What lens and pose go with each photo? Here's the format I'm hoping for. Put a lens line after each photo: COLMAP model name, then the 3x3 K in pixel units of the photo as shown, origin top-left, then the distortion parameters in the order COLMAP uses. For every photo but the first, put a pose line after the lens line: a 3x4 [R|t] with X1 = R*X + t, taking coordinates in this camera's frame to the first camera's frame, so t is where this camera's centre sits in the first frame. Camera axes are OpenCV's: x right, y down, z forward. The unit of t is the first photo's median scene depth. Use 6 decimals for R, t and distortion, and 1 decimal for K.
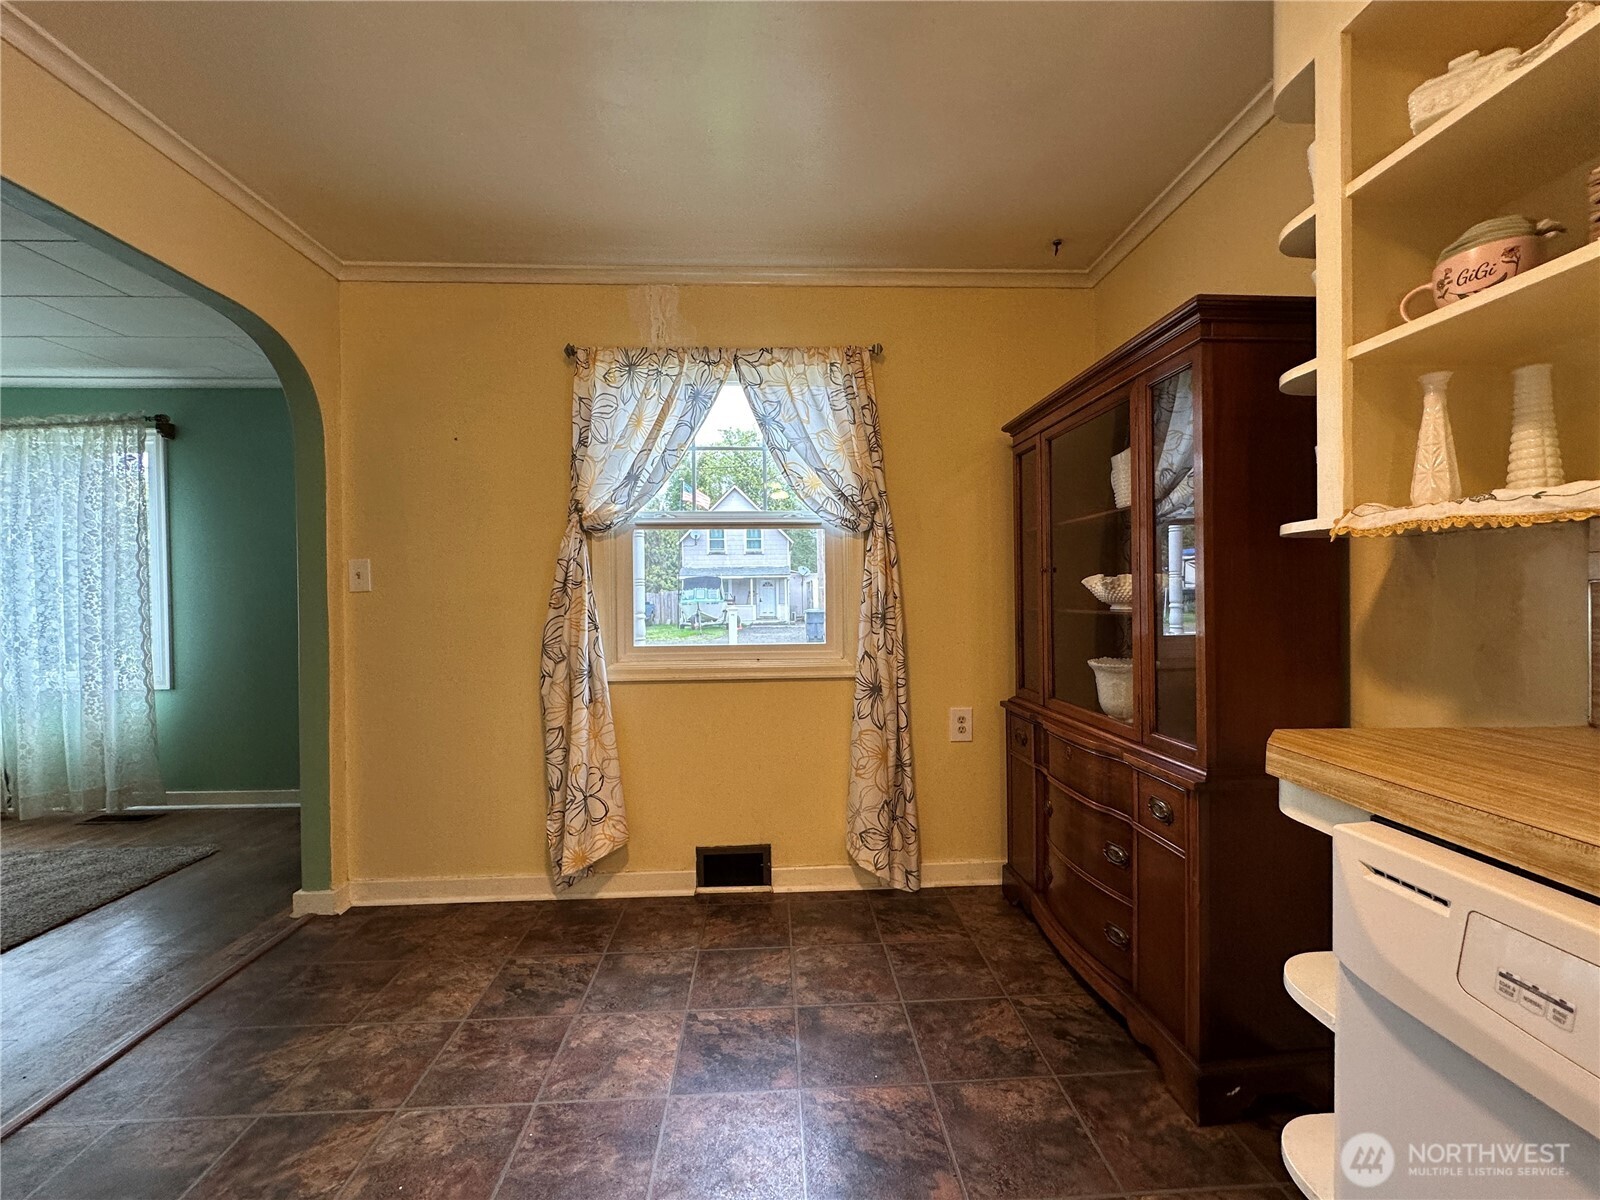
lens RADIAL K [[638.4, 0, 804.4], [0, 638.4, 599.7], [0, 0, 1]] dist [-0.004566, 0.001267]
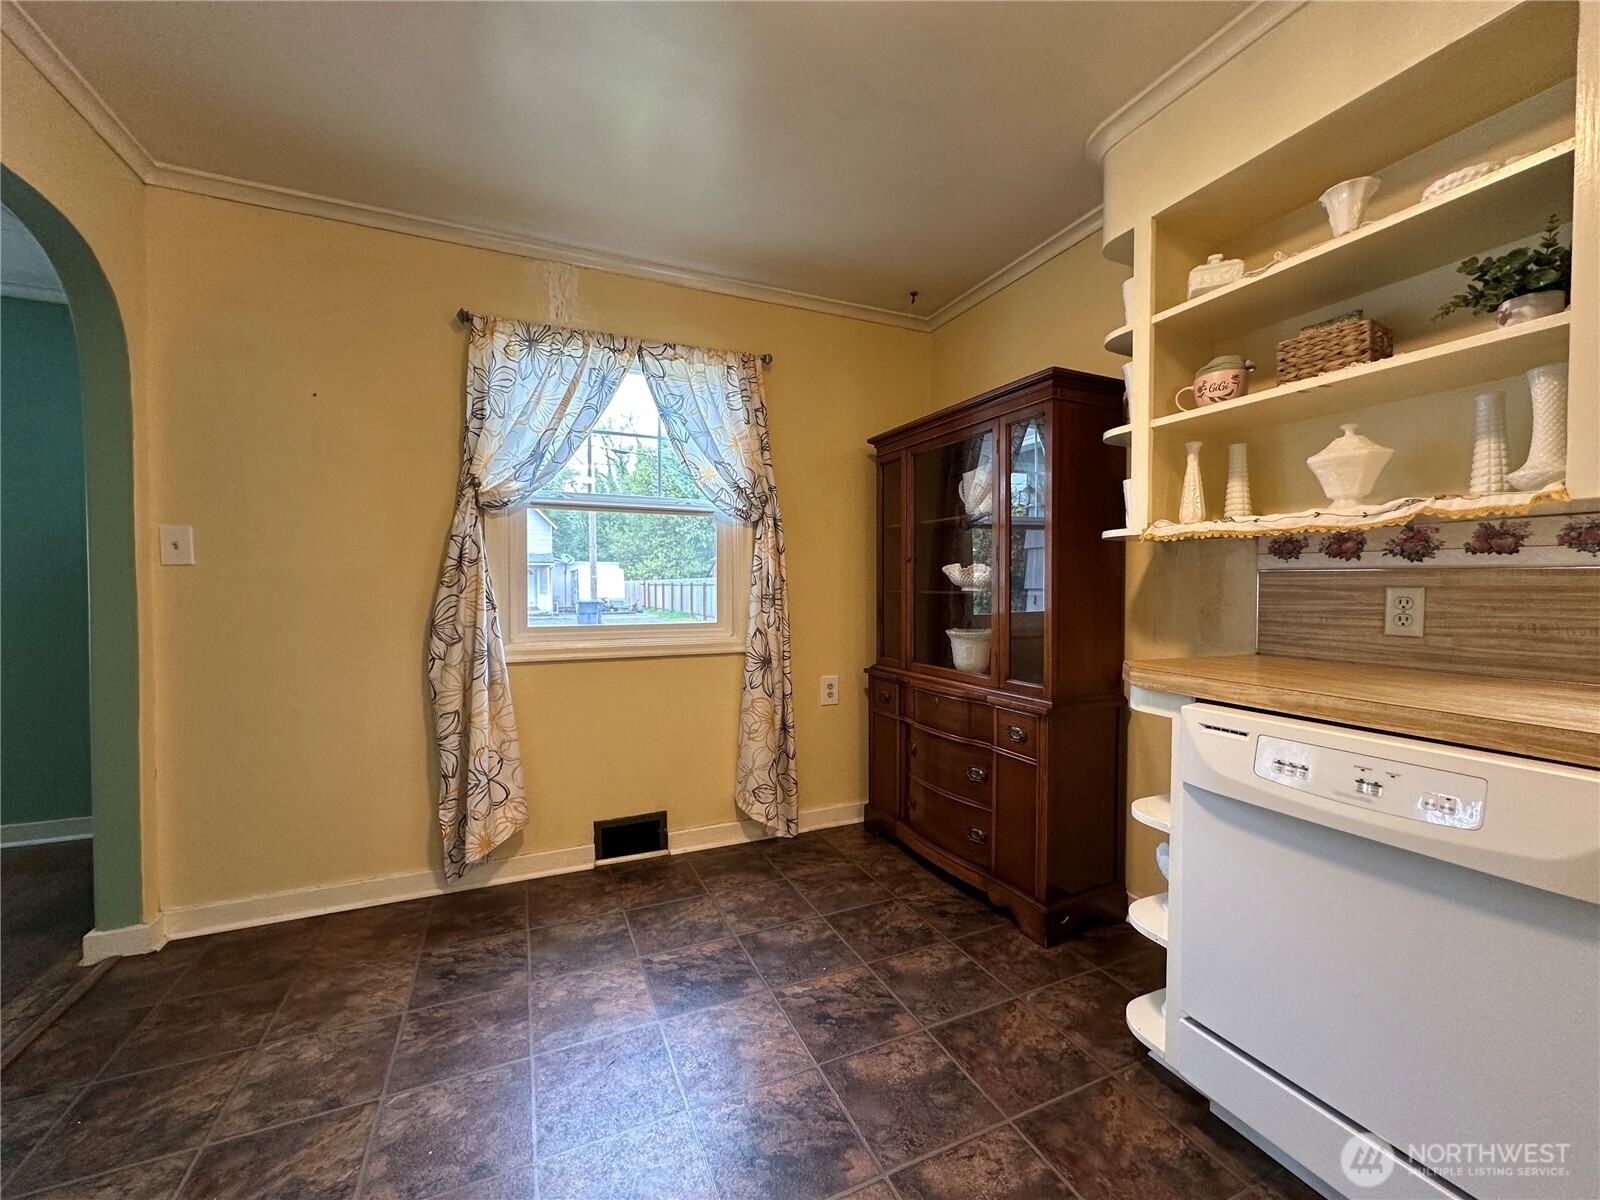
lens RADIAL K [[638.4, 0, 803.1], [0, 638.4, 600.0], [0, 0, 1]] dist [-0.004566, 0.001267]
pose [[0.931775, 0.003330, 0.363020, -0.264993], [-0.008320, 0.999891, 0.012183, 0.018686], [-0.362940, -0.014373, 0.931702, -0.082442]]
